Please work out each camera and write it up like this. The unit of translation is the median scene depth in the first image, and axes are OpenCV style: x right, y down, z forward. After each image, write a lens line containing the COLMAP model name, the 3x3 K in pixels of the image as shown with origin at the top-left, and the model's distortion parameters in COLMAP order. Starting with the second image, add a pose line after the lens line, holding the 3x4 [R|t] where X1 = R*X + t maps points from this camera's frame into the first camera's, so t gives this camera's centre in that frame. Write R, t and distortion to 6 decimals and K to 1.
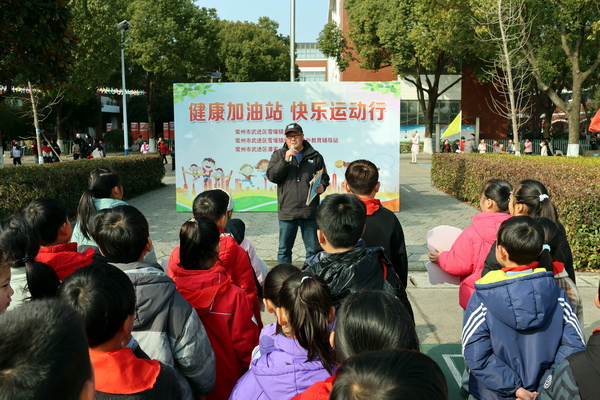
lens RADIAL K [[522.9, 0, 301.6], [0, 522.9, 197.4], [0, 0, 1]] dist [-0.017825, -0.002252]
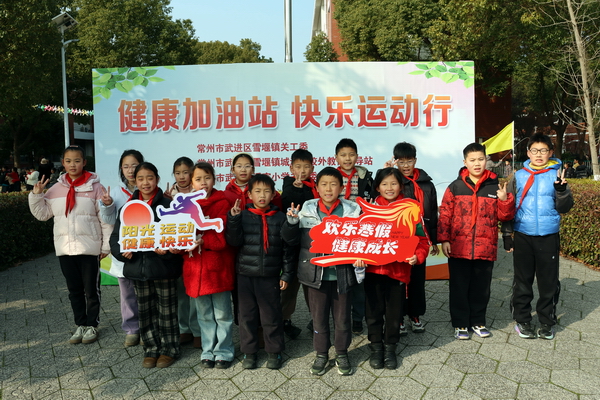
lens RADIAL K [[522.9, 0, 297.9], [0, 522.9, 201.5], [0, 0, 1]] dist [-0.017825, -0.002252]
pose [[0.999573, -0.015078, 0.025025, -0.029722], [0.016080, 0.999057, -0.040330, -0.040874], [-0.024393, 0.040715, 0.998873, 0.415602]]
